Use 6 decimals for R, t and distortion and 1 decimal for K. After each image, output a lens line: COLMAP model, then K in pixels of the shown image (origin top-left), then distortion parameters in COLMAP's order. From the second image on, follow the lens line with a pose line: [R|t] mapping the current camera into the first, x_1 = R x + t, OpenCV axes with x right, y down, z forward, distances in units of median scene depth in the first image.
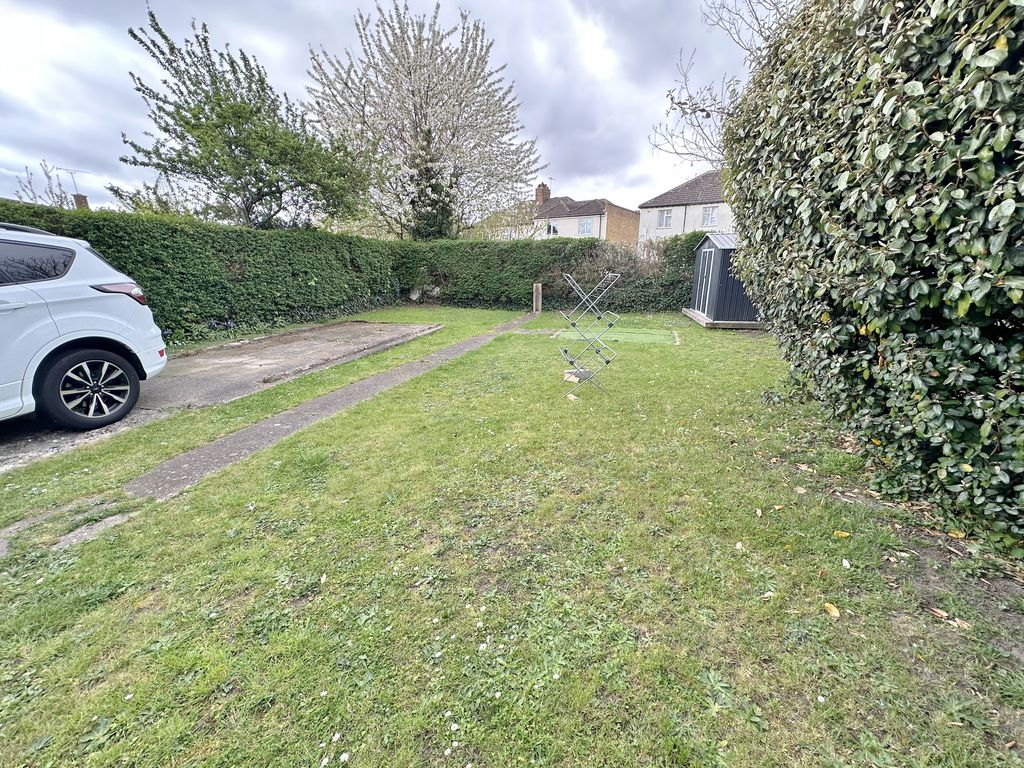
lens RADIAL K [[410.9, 0, 512.4], [0, 410.9, 382.0], [0, 0, 1]] dist [-0.002758, -0.000091]
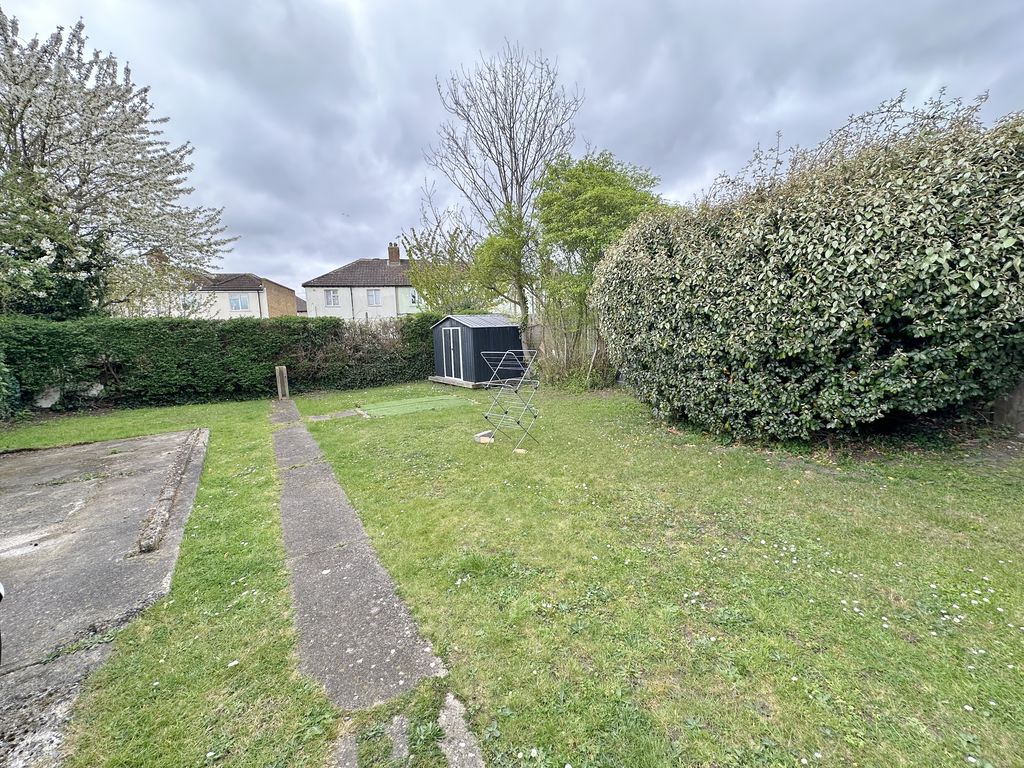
lens RADIAL K [[410.9, 0, 511.8], [0, 410.9, 386.2], [0, 0, 1]] dist [-0.002758, -0.000091]
pose [[0.665971, -0.116578, 0.736812, -0.242963], [0.234729, 0.970290, -0.058642, -0.026172], [-0.708085, 0.212005, 0.673549, 0.052339]]
